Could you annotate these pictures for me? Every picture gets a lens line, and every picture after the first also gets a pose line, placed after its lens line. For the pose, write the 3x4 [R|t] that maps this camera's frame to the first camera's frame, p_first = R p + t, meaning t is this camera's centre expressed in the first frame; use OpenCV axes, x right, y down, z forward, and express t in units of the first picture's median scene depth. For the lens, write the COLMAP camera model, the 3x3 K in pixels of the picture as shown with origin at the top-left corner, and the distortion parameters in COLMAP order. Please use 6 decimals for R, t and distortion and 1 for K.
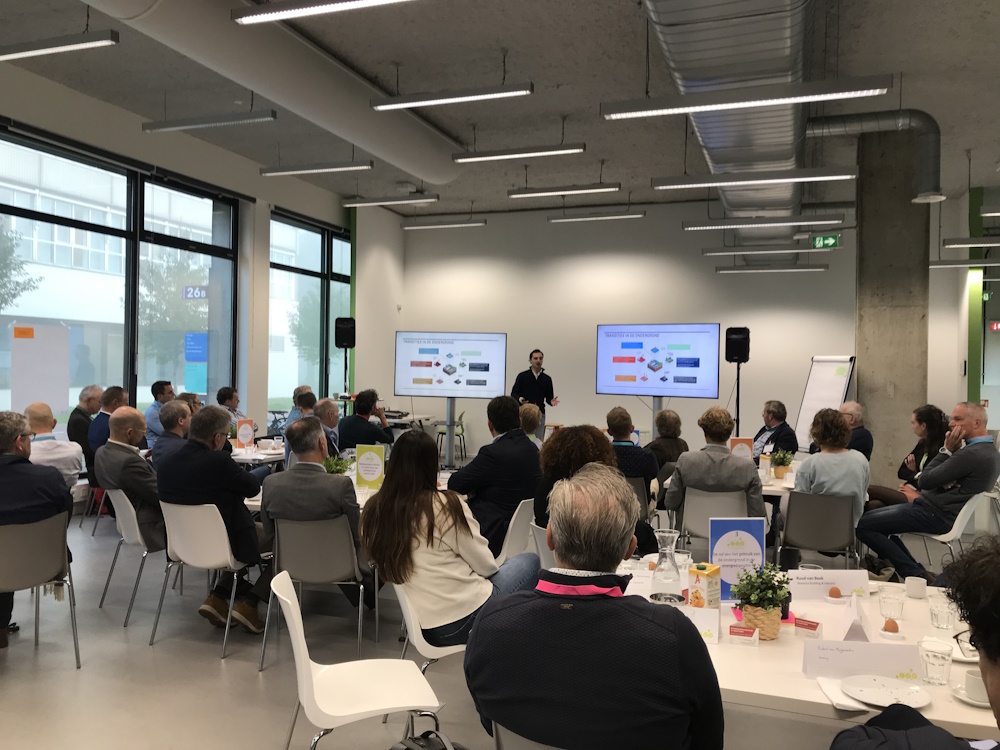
lens RADIAL K [[822.9, 0, 493.1], [0, 822.9, 366.4], [0, 0, 1]] dist [0.025680, -0.010976]
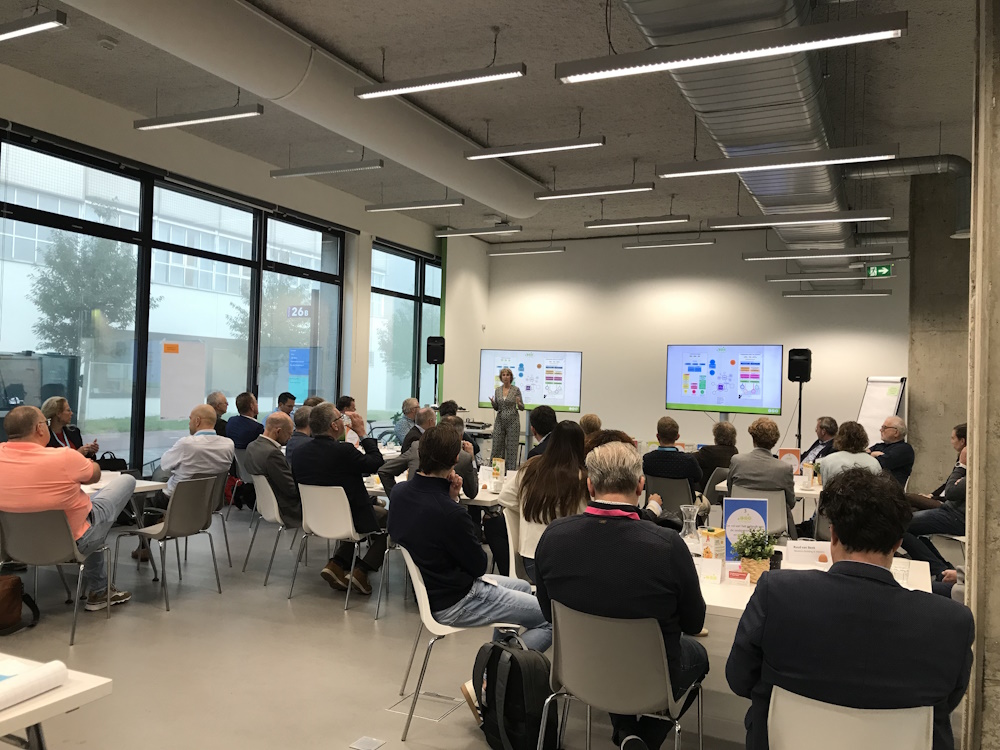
lens RADIAL K [[822.9, 0, 493.1], [0, 822.9, 366.4], [0, 0, 1]] dist [0.025680, -0.010976]
pose [[0.995090, 0.011424, -0.098317, 0.006855], [-0.013392, 0.999723, -0.019379, 0.001349], [0.098069, 0.020600, 0.994966, -0.104563]]
